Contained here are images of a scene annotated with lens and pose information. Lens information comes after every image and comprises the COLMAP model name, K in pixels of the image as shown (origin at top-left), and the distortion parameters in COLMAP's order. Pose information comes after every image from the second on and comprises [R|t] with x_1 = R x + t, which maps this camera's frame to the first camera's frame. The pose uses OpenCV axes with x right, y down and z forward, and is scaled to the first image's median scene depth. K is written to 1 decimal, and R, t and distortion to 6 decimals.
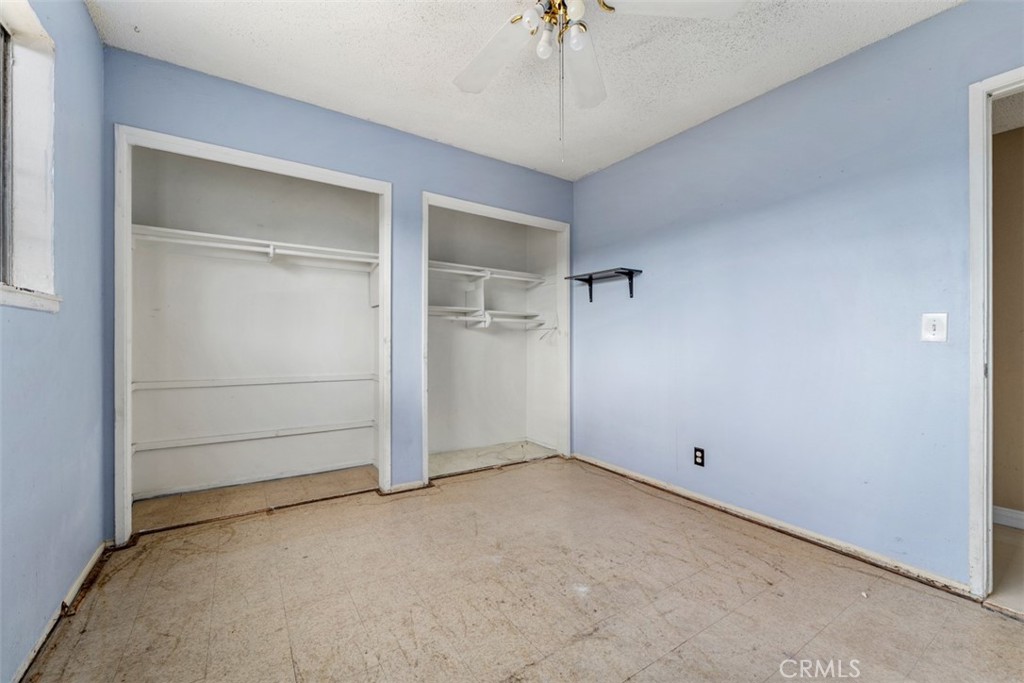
lens RADIAL K [[415.1, 0, 505.5], [0, 415.1, 342.5], [0, 0, 1]] dist [-0.000516, -0.000254]
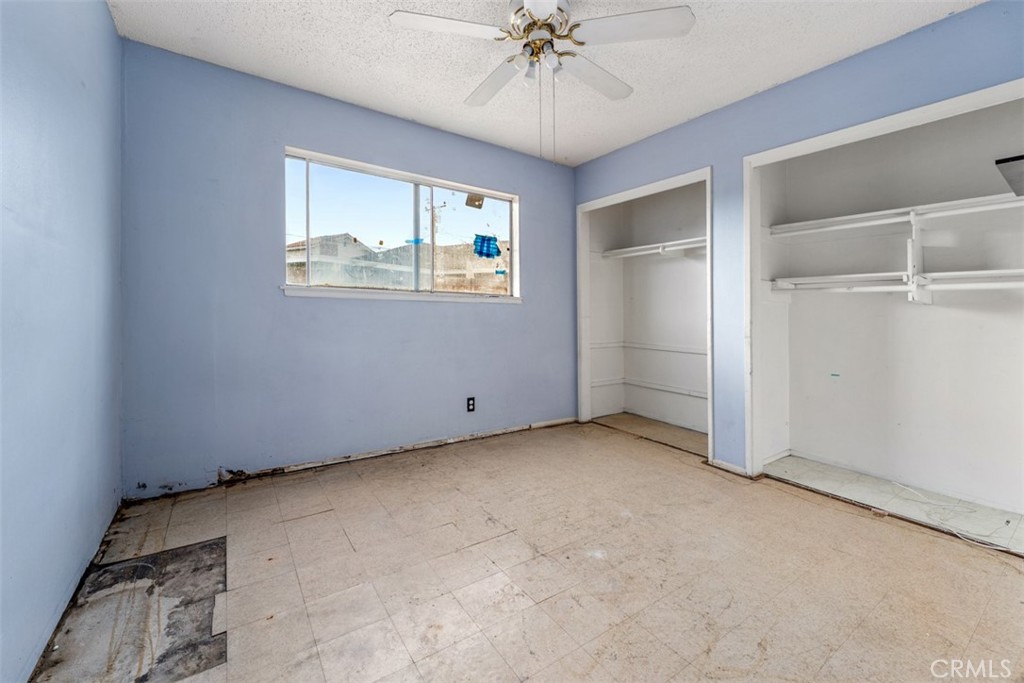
lens RADIAL K [[415.1, 0, 505.4], [0, 415.1, 342.3], [0, 0, 1]] dist [-0.000516, -0.000254]
pose [[0.008658, 0.063248, -0.997960, 0.788281], [-0.022350, 0.997761, 0.063042, 0.000366], [0.999713, 0.021758, 0.010052, 0.492194]]
